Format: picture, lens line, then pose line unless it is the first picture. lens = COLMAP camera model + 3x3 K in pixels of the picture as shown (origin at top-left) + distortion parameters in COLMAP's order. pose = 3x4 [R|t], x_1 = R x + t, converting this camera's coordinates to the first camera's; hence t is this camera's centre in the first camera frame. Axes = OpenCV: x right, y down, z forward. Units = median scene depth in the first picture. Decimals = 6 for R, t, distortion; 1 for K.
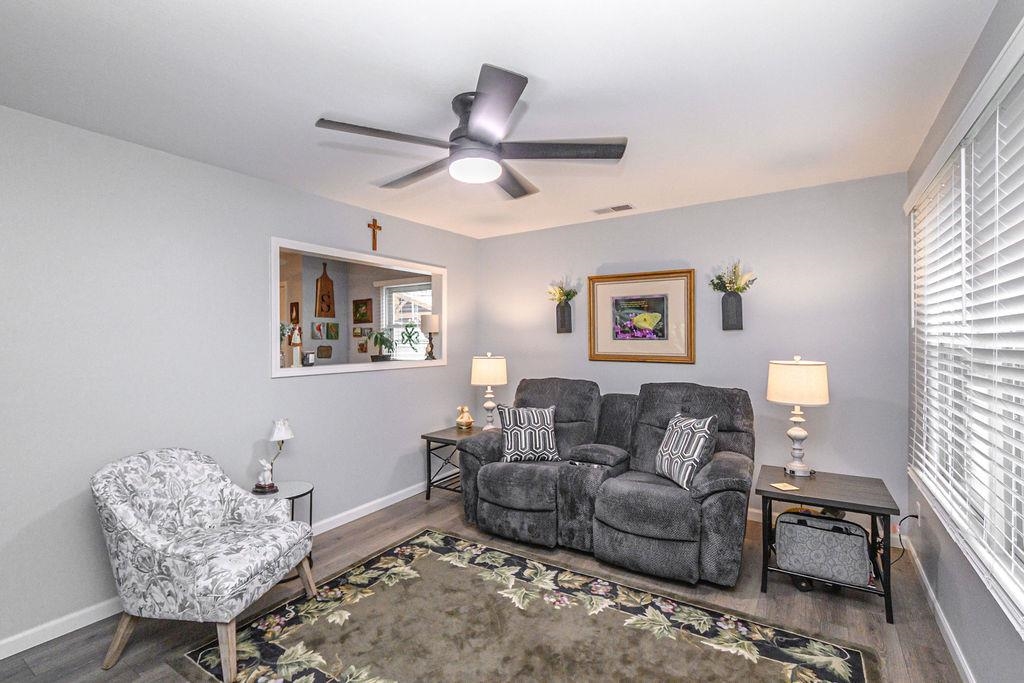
lens RADIAL K [[448.7, 0, 509.5], [0, 448.7, 338.8], [0, 0, 1]] dist [-0.000110, -0.001239]
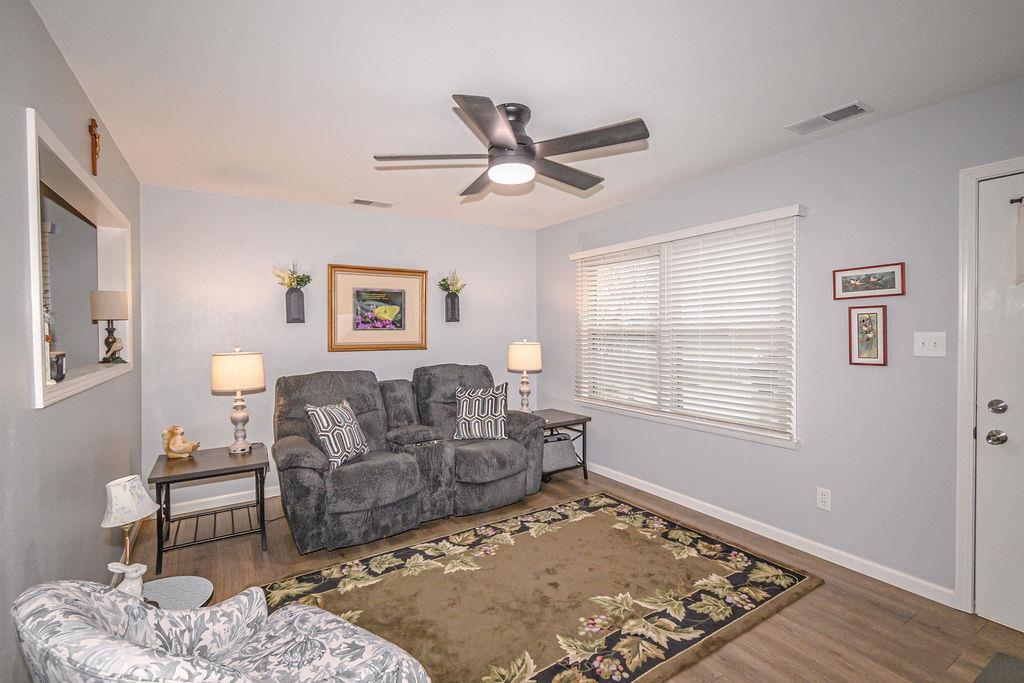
lens RADIAL K [[448.7, 0, 509.5], [0, 448.7, 338.8], [0, 0, 1]] dist [-0.000110, -0.001239]
pose [[0.452044, -0.021337, 0.891741, -0.662512], [0.008120, 0.999771, 0.019806, 0.005671], [-0.891959, -0.001712, 0.452113, 0.306993]]
